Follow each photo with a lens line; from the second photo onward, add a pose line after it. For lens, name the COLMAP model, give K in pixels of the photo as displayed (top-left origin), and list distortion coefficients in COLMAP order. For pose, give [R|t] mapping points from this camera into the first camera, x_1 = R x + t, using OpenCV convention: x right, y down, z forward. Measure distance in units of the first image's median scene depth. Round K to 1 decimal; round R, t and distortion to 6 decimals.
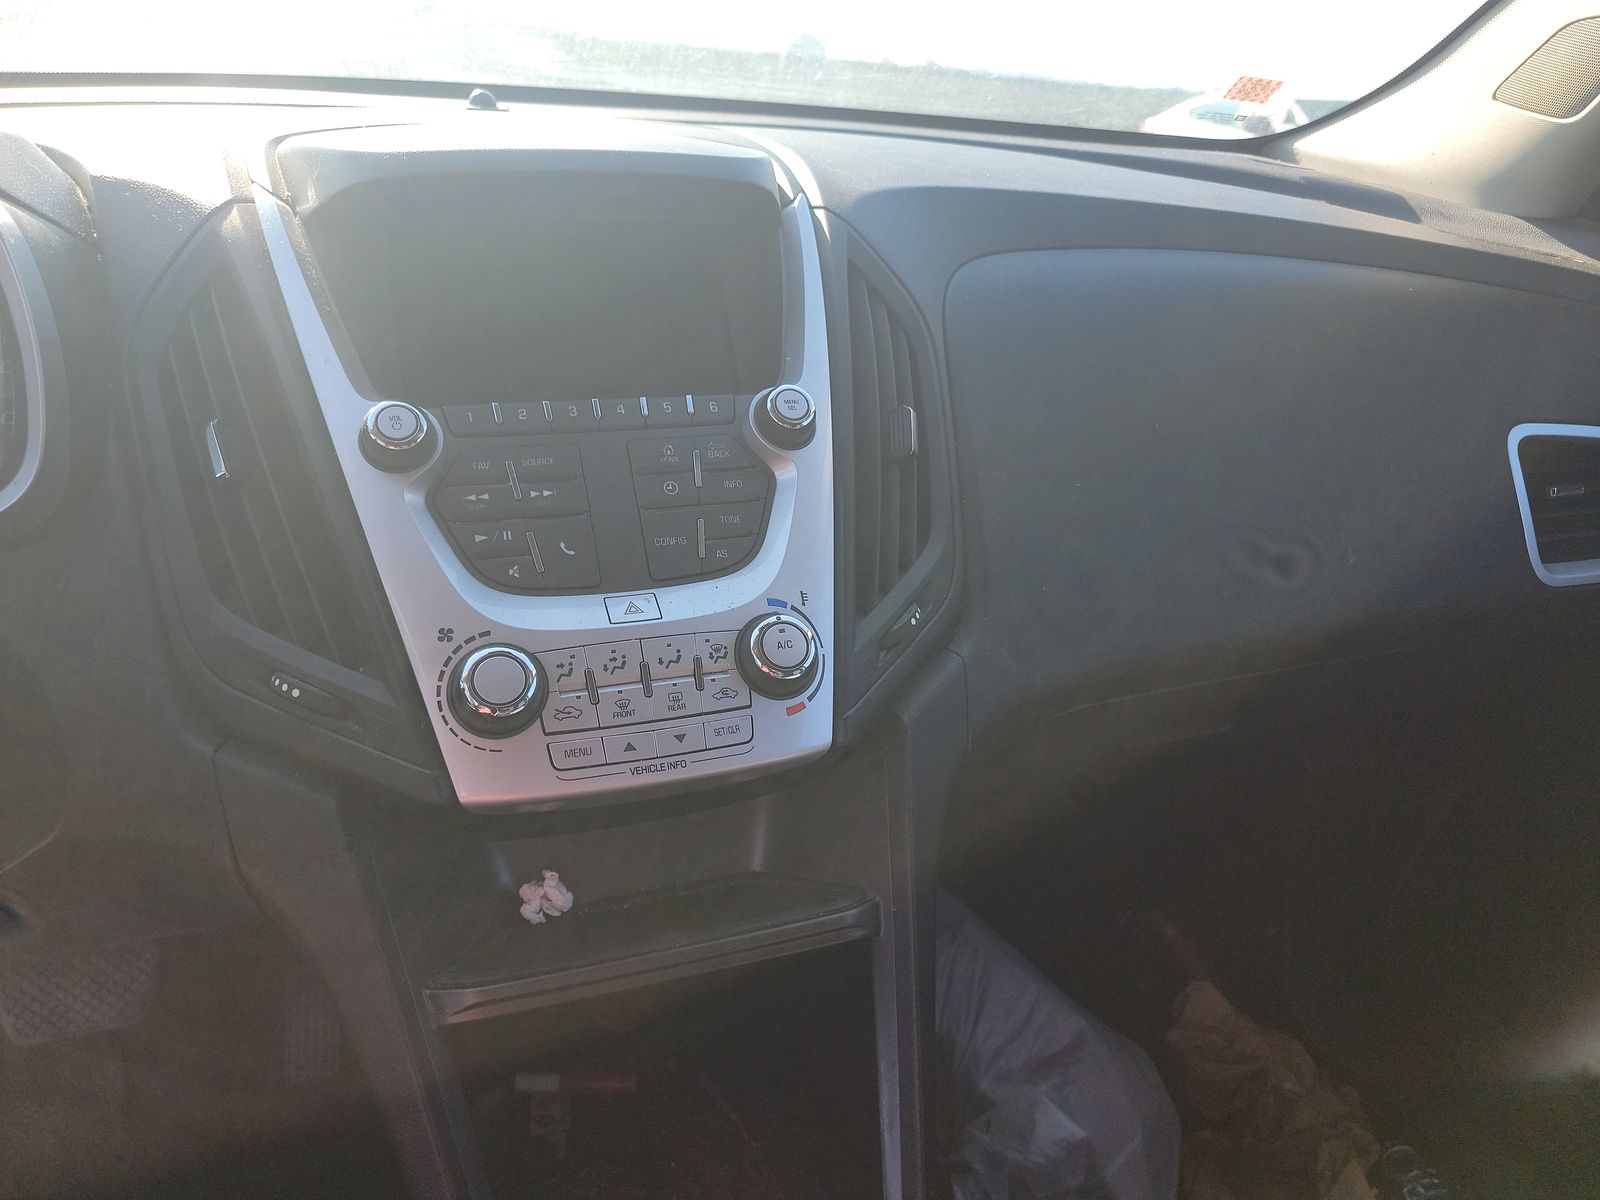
lens RADIAL K [[1110.3, 0, 806.3], [0, 1110.3, 603.9], [0, 0, 1]] dist [0.076474, -0.082343]
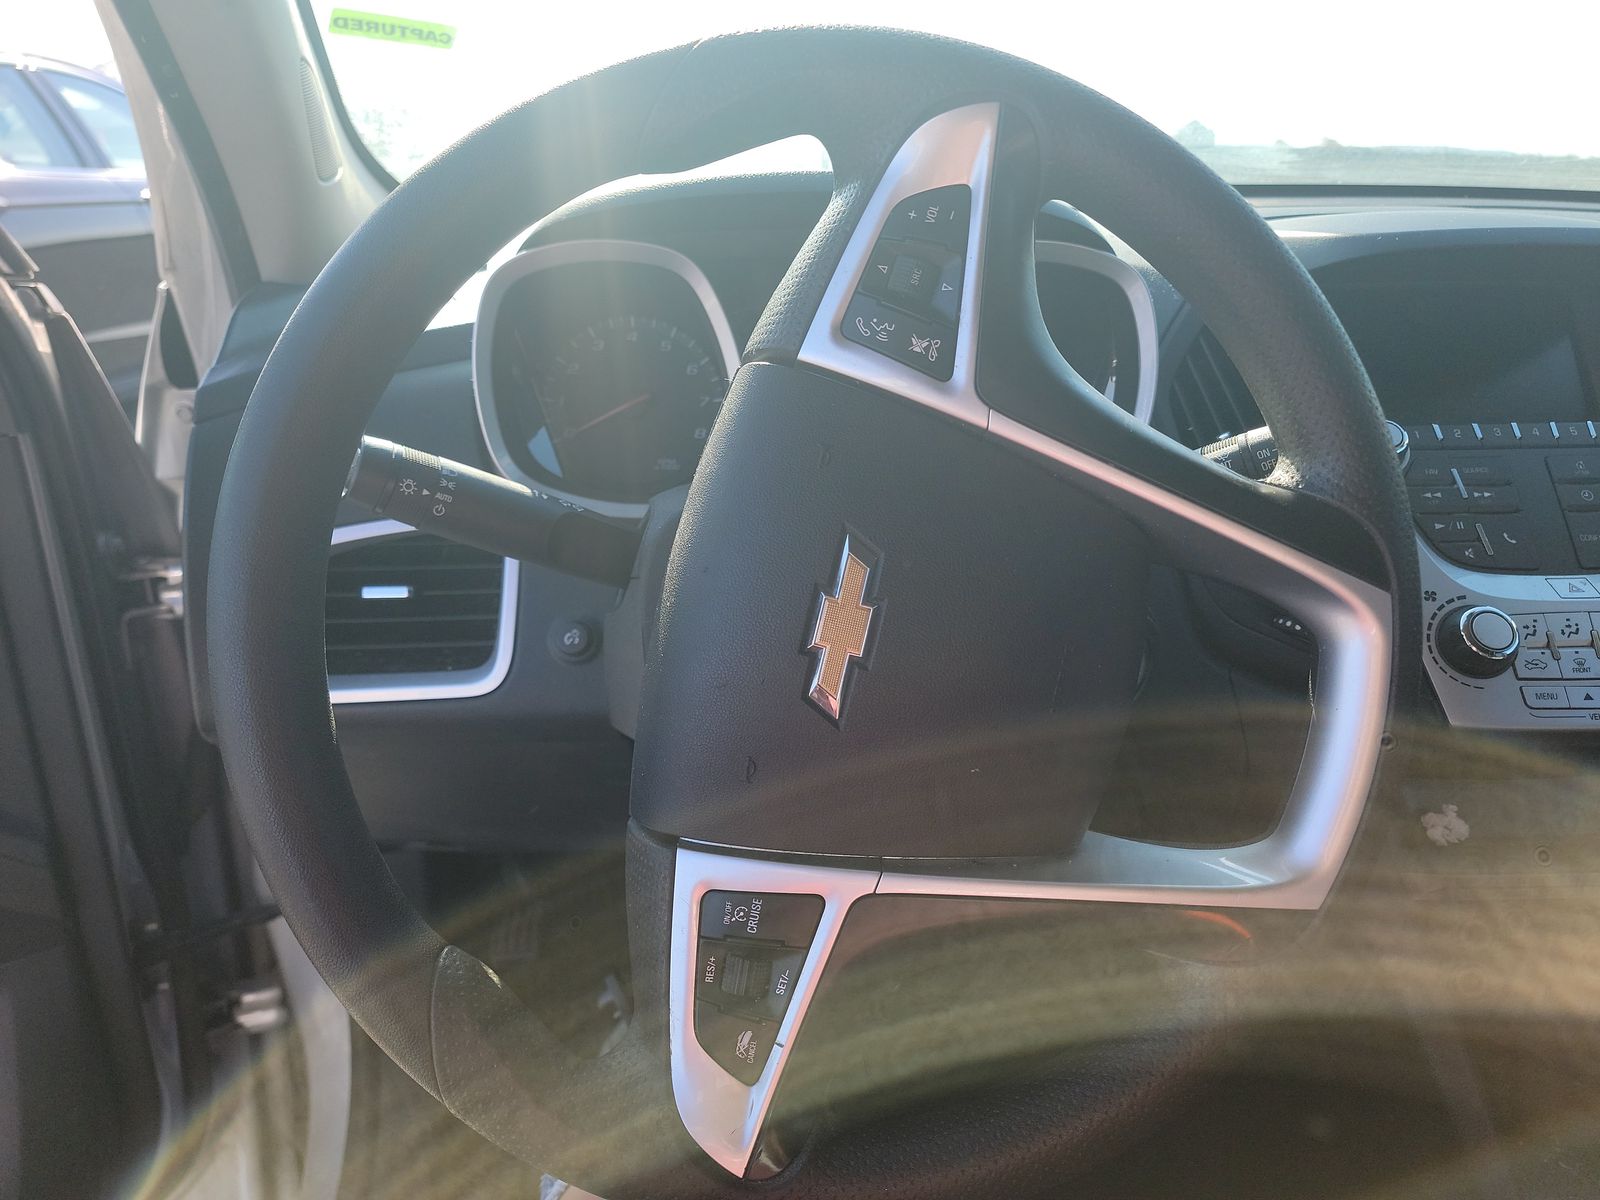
lens RADIAL K [[1110.3, 0, 806.3], [0, 1110.3, 603.9], [0, 0, 1]] dist [0.076474, -0.082343]
pose [[0.953884, 0.062577, -0.293582, -0.618856], [-0.083949, 0.994616, -0.060761, 0.173981], [0.288199, 0.082605, 0.954001, -0.441997]]
